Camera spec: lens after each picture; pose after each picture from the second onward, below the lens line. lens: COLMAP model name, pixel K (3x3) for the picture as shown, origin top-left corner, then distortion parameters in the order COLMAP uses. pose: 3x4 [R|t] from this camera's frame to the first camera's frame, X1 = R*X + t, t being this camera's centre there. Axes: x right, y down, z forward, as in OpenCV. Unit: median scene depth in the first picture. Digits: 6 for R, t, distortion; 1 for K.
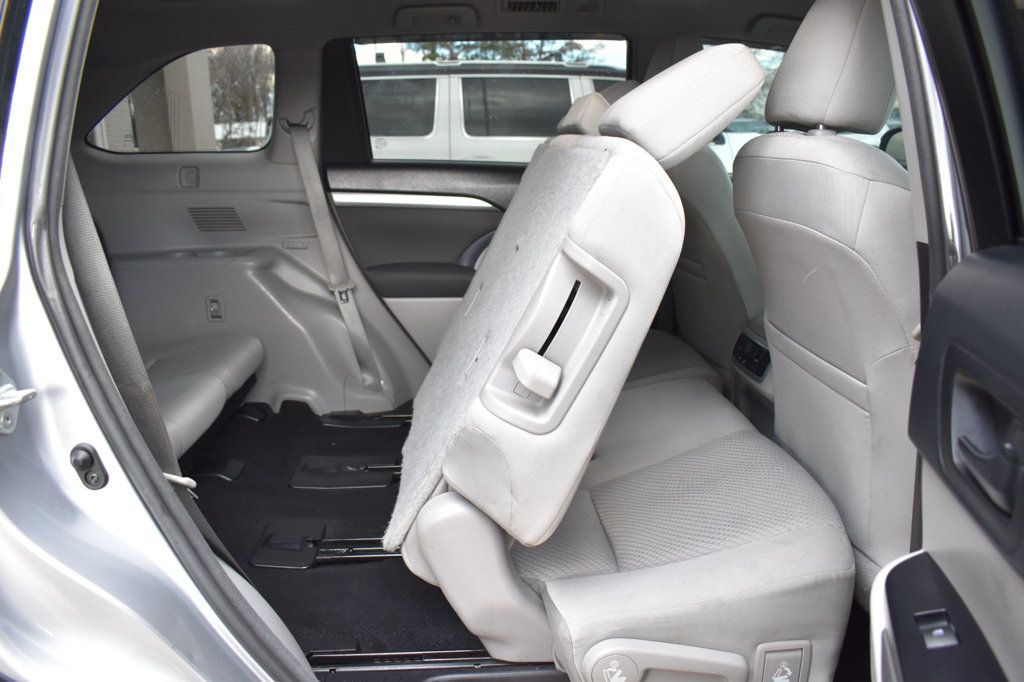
lens RADIAL K [[796.4, 0, 511.5], [0, 796.4, 336.3], [0, 0, 1]] dist [-0.101128, 0.020510]
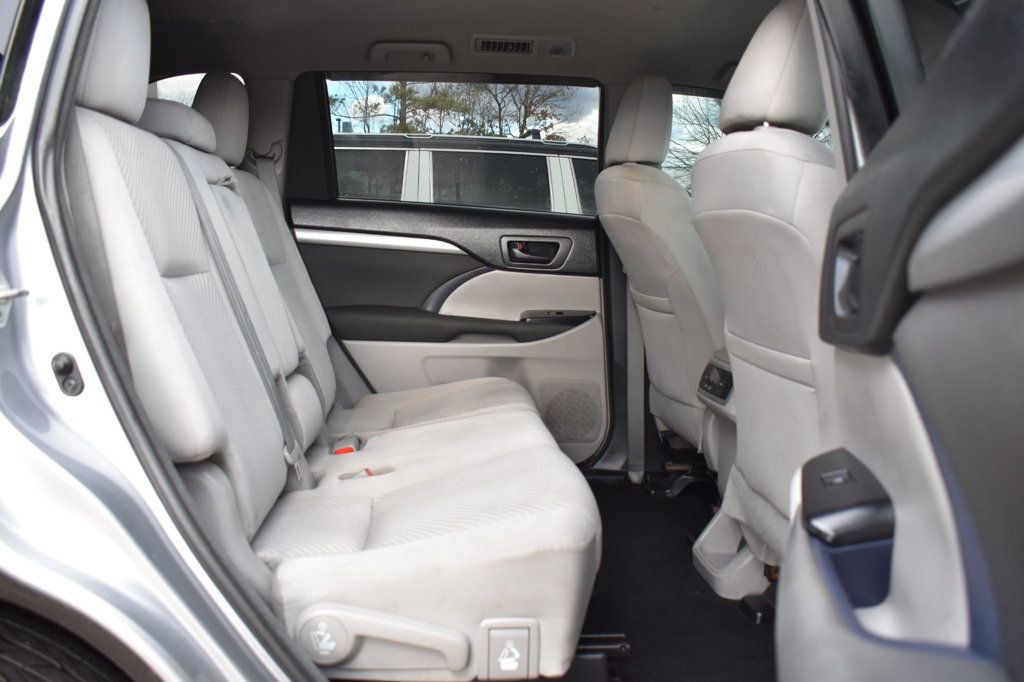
lens RADIAL K [[880.8, 0, 503.4], [0, 880.8, 315.7], [0, 0, 1]] dist [-0.060353, -0.021208]
pose [[0.999254, 0.029958, 0.024388, 0.006508], [-0.026180, 0.989418, -0.142713, 0.082783], [-0.028406, 0.141968, 0.989464, -0.069691]]
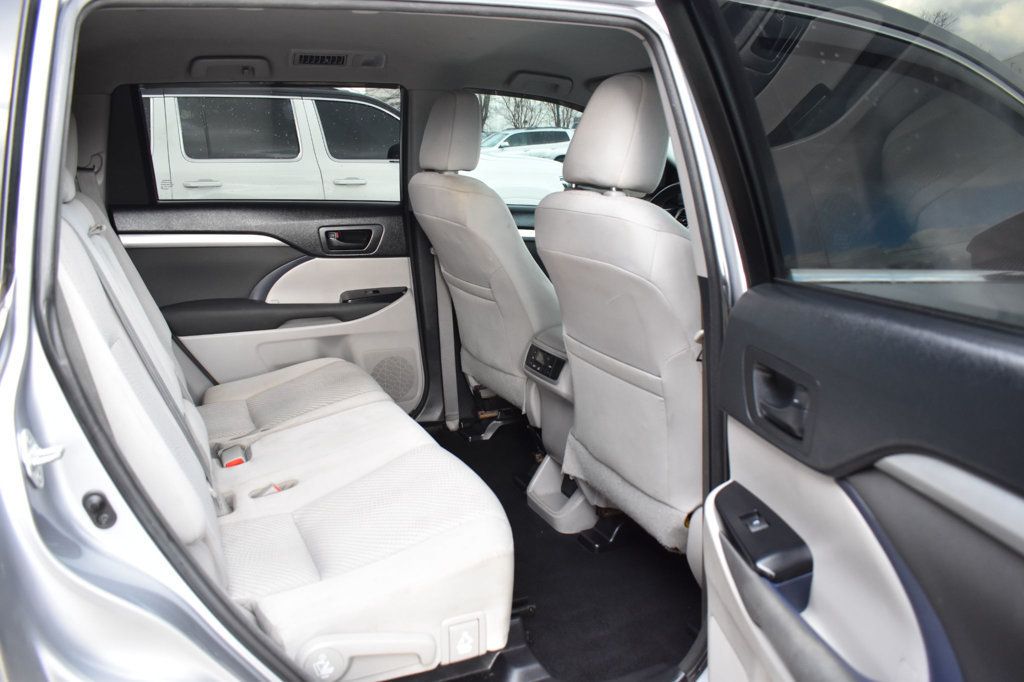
lens RADIAL K [[796.4, 0, 521.5], [0, 796.4, 332.3], [0, 0, 1]] dist [-0.101128, 0.020510]
pose [[0.936537, -0.069986, 0.343513, -0.111814], [0.078538, 0.996850, -0.011029, -0.009532], [-0.341659, 0.037308, 0.939083, -0.102678]]
